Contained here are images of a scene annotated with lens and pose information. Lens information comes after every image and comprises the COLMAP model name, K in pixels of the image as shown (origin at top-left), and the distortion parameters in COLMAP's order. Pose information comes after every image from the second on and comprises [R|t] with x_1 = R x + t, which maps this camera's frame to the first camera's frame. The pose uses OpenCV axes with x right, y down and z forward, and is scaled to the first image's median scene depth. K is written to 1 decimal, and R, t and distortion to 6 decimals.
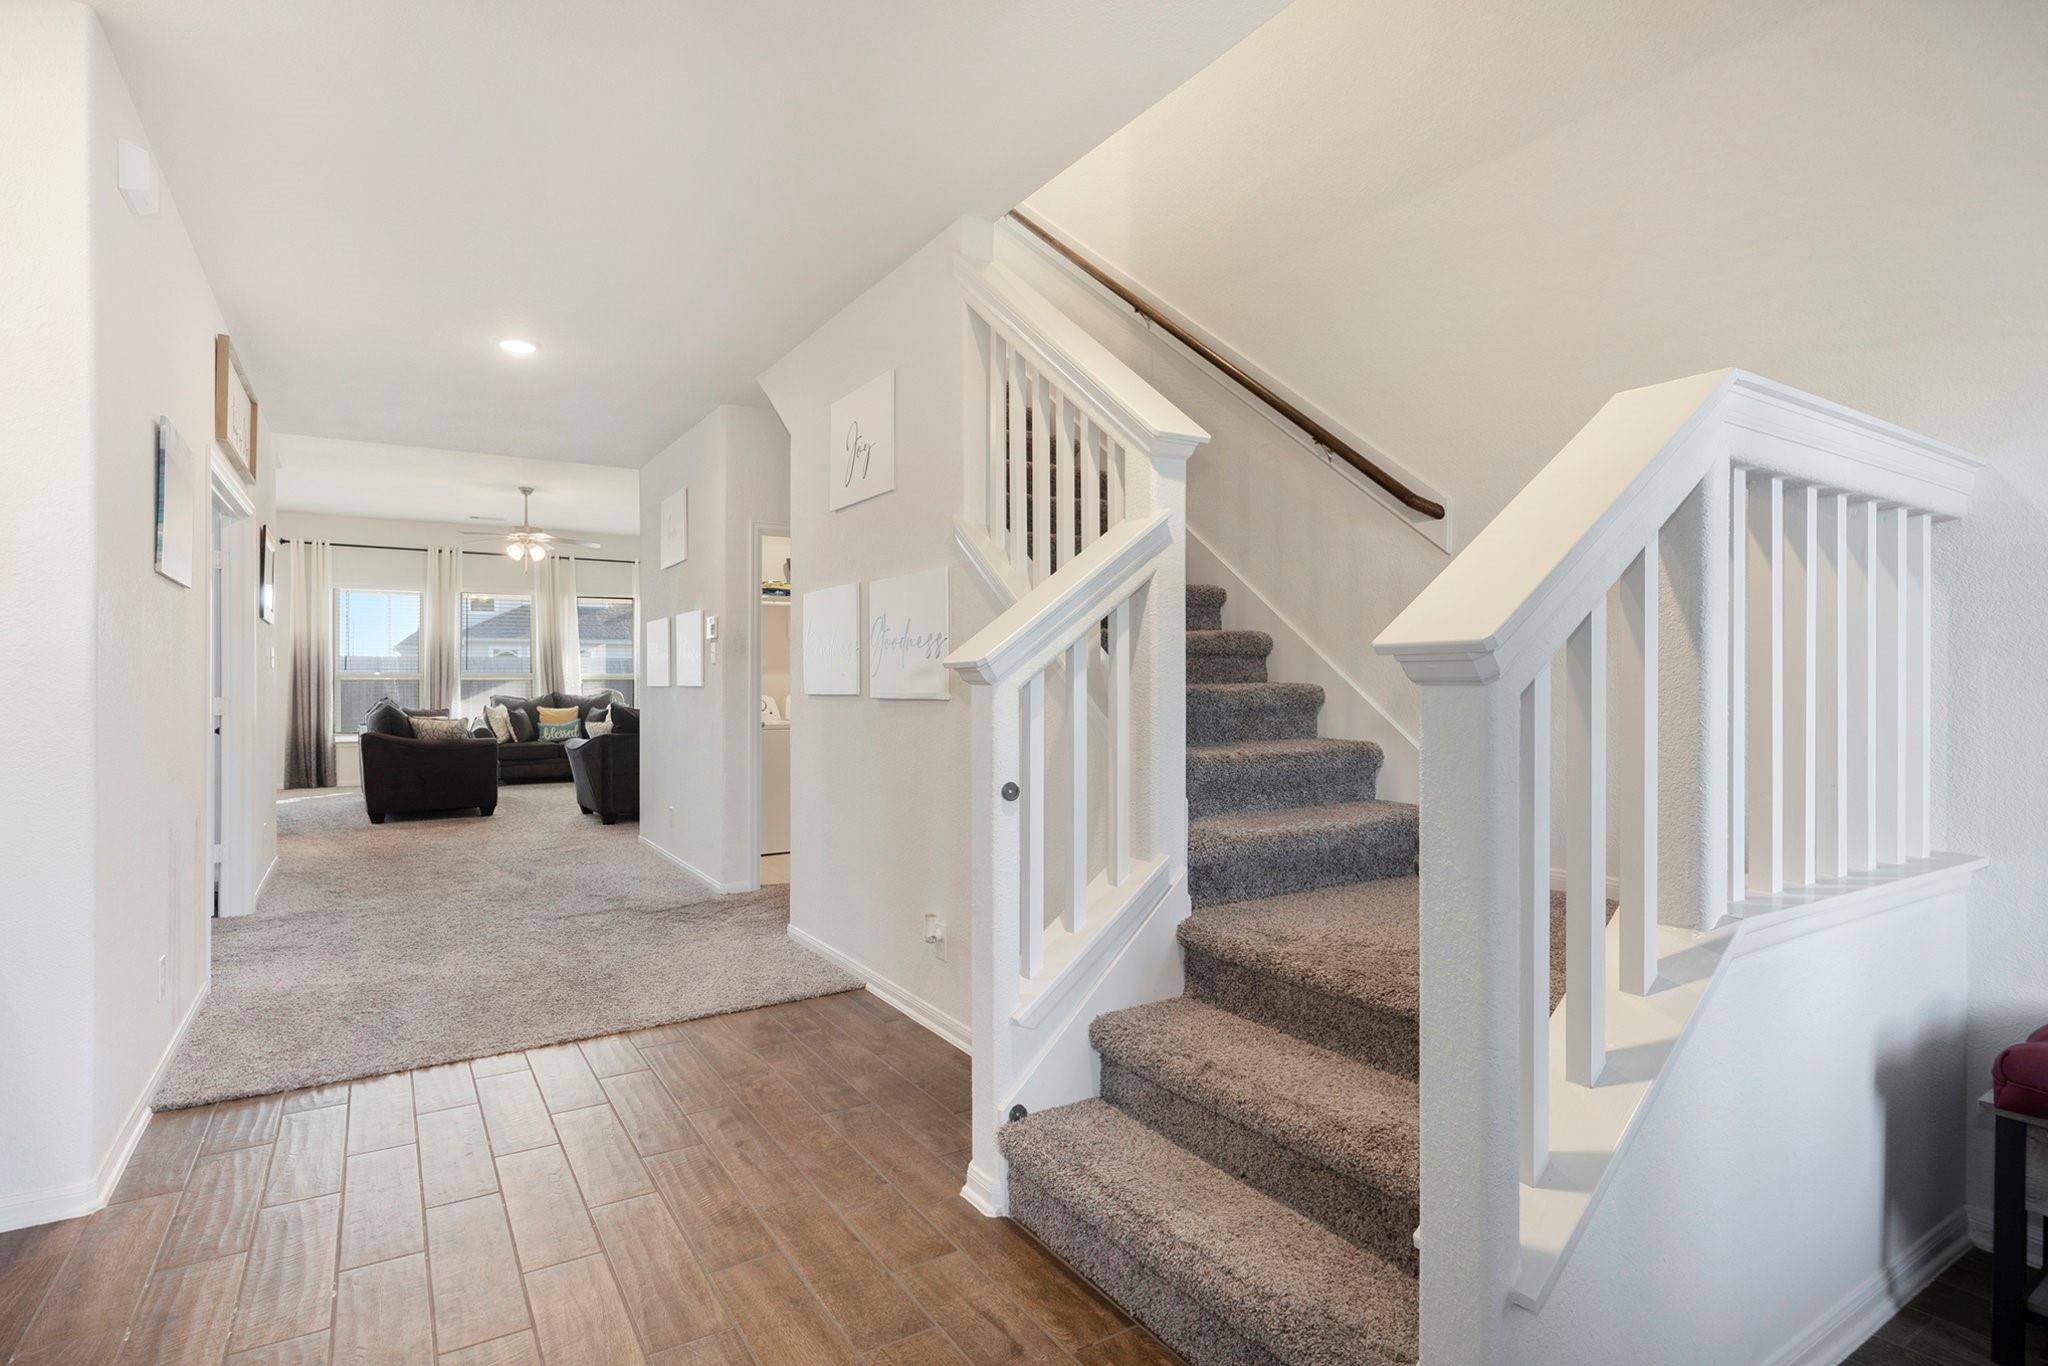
lens RADIAL K [[1009.9, 0, 1024.0], [0, 1009.9, 683.0], [0, 0, 1]] dist [0.003145, 0.000603]
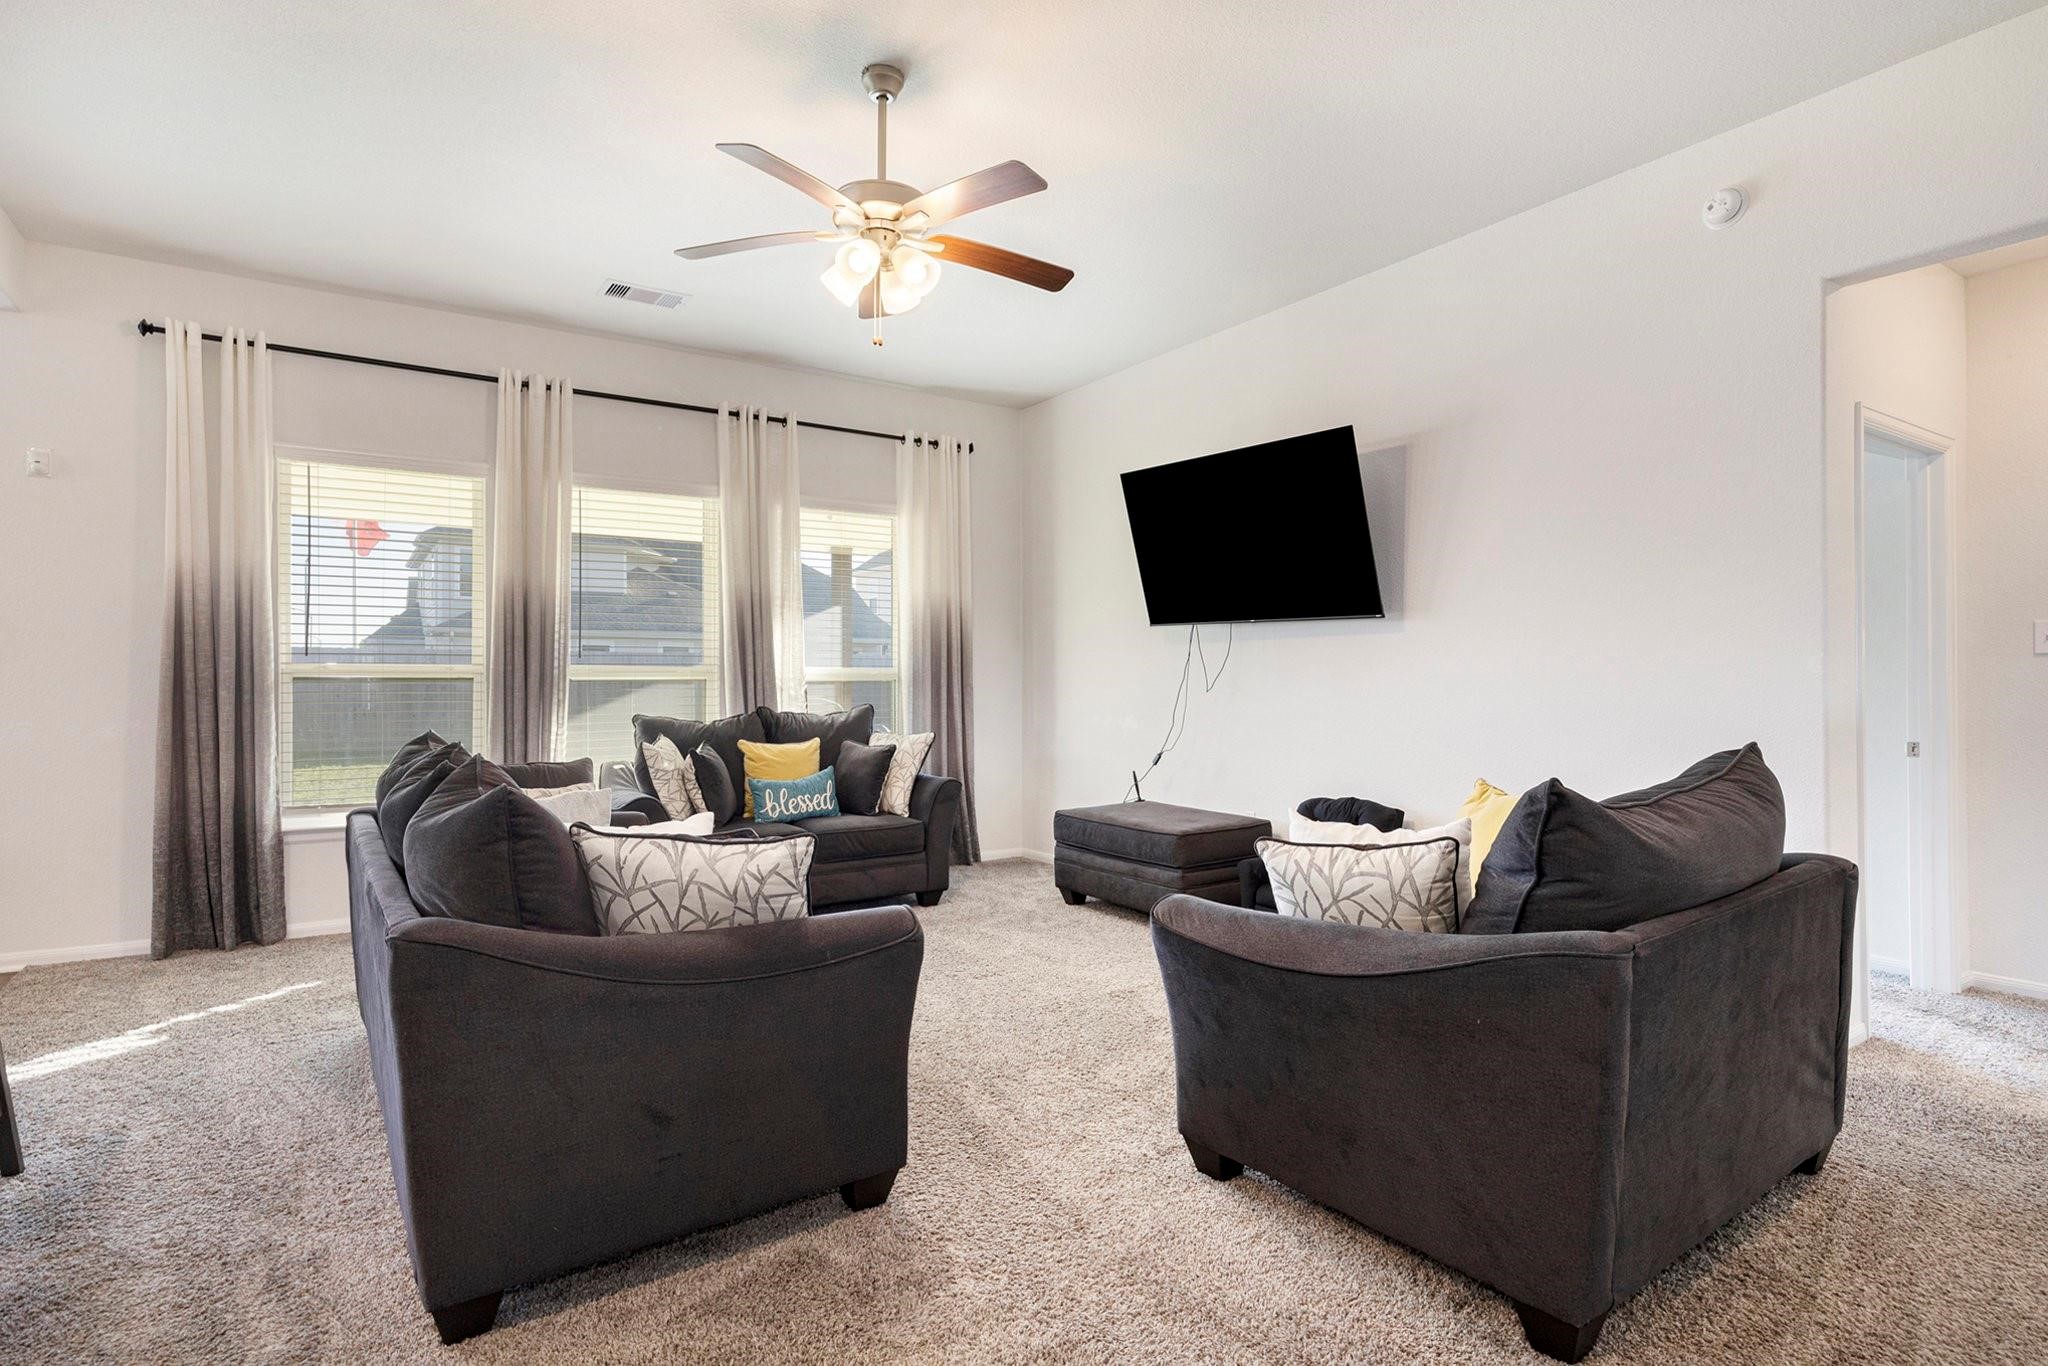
lens RADIAL K [[1049.5, 0, 1024.0], [0, 1049.5, 683.0], [0, 0, 1]] dist [0.003625, 0.000640]
pose [[0.999939, -0.002939, 0.010606, -0.370642], [0.002947, 0.999995, -0.000798, -0.001173], [-0.010604, 0.000829, 0.999943, 0.549860]]
